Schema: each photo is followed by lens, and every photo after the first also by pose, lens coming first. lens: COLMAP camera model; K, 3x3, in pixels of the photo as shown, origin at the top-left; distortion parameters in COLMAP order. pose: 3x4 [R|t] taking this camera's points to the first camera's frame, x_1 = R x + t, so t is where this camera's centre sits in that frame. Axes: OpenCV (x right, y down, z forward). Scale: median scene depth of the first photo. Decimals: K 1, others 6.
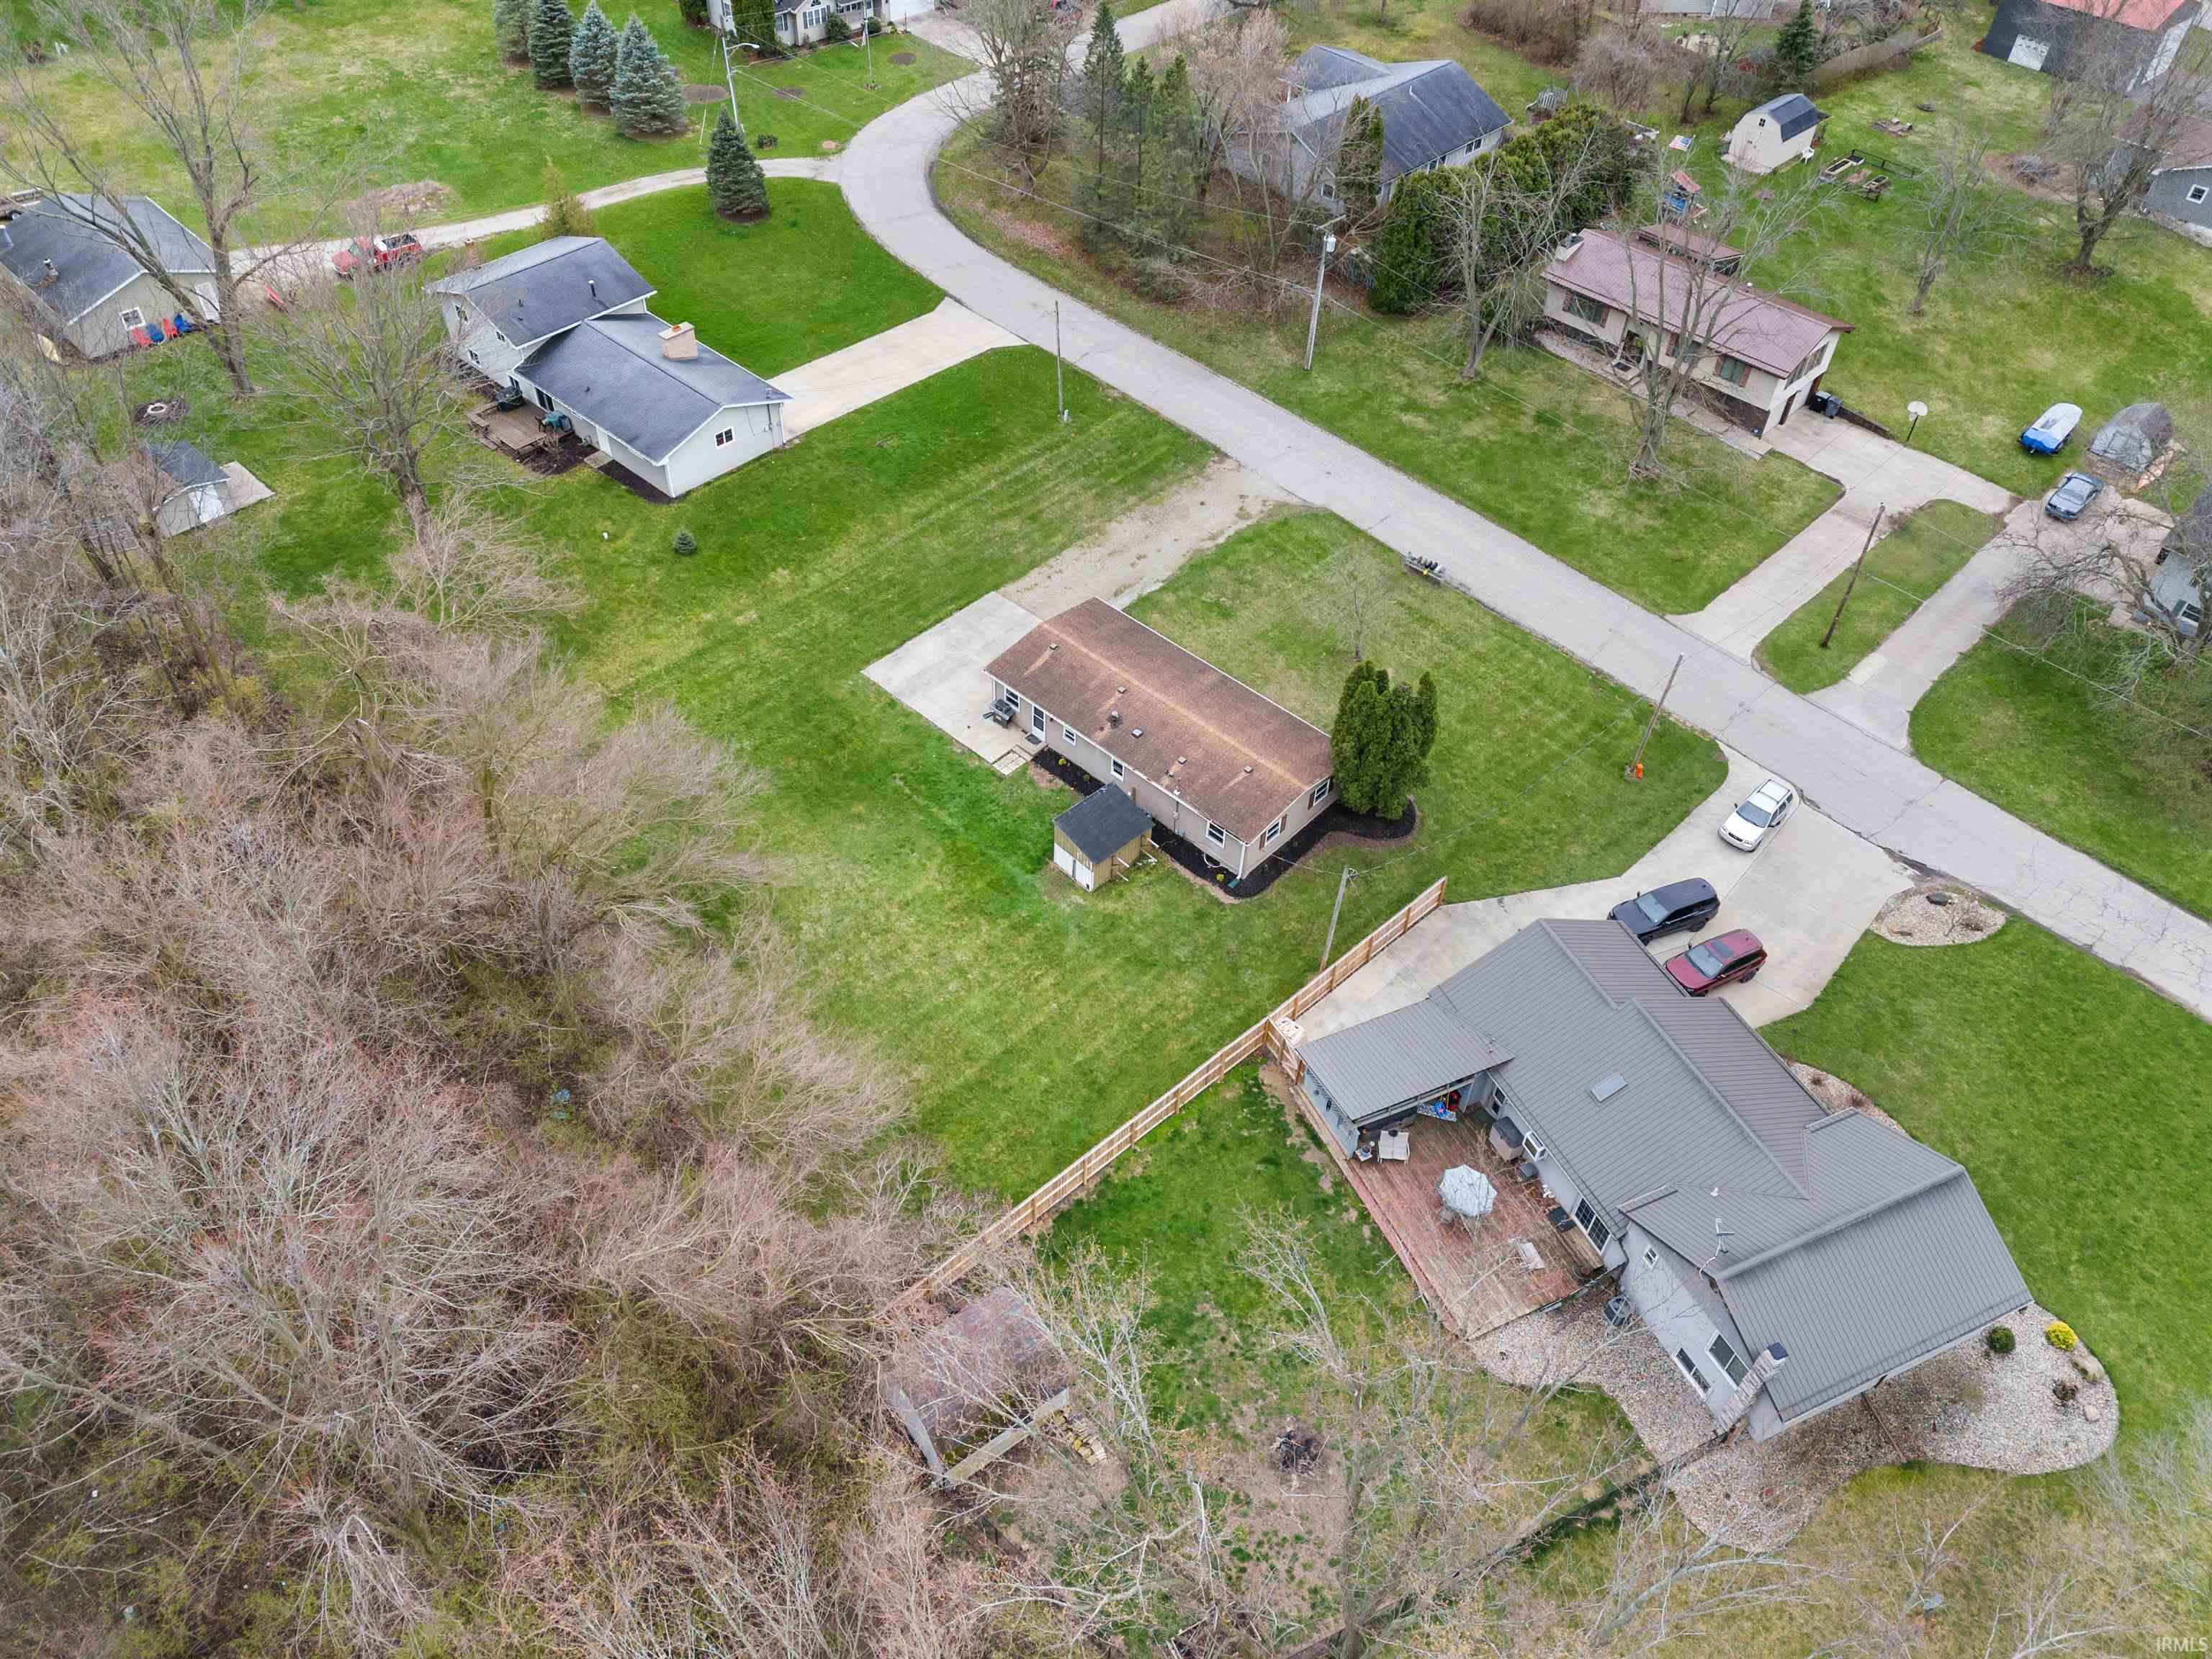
lens RADIAL K [[1623.2, 0, 1101.6], [0, 1623.2, 831.4], [0, 0, 1]] dist [0.028239, -0.009553]
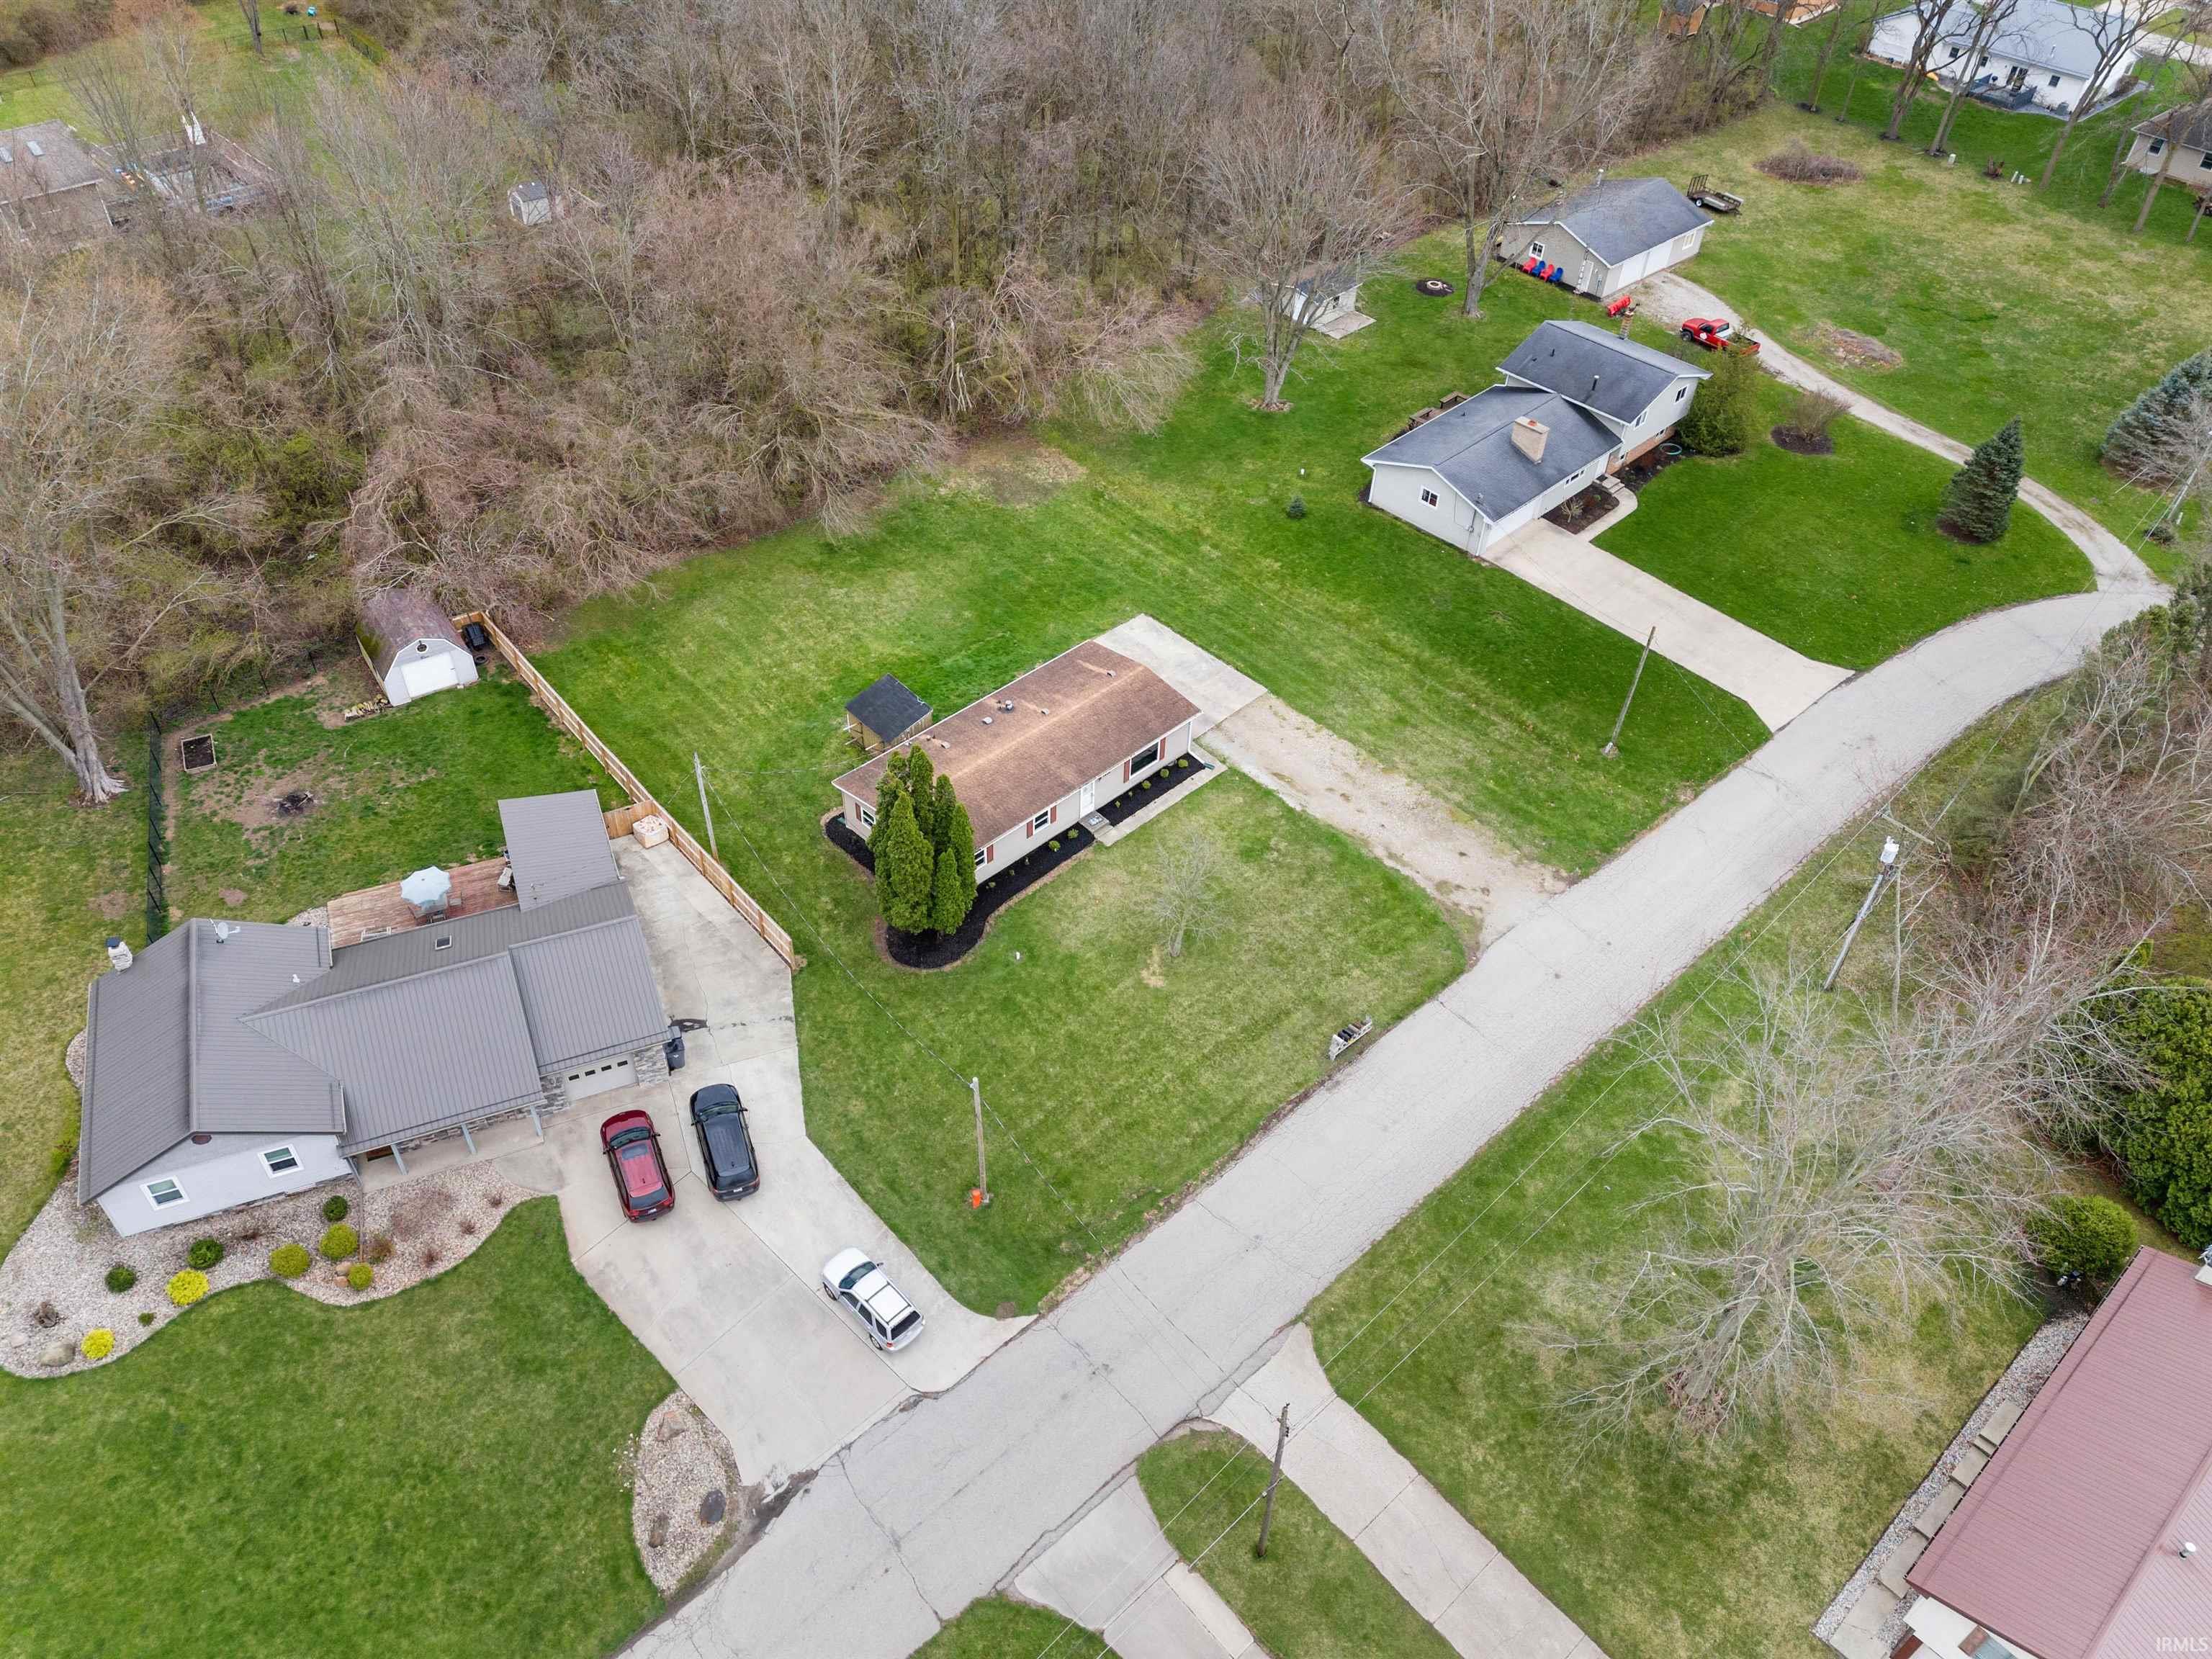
lens RADIAL K [[1623.2, 0, 1110.3], [0, 1623.2, 846.4], [0, 0, 1]] dist [0.028239, -0.009553]
pose [[-0.045205, 0.660845, -0.749160, 0.815586], [-0.741994, 0.479913, 0.468111, -0.543847], [0.668880, 0.577033, 0.468649, 0.582630]]
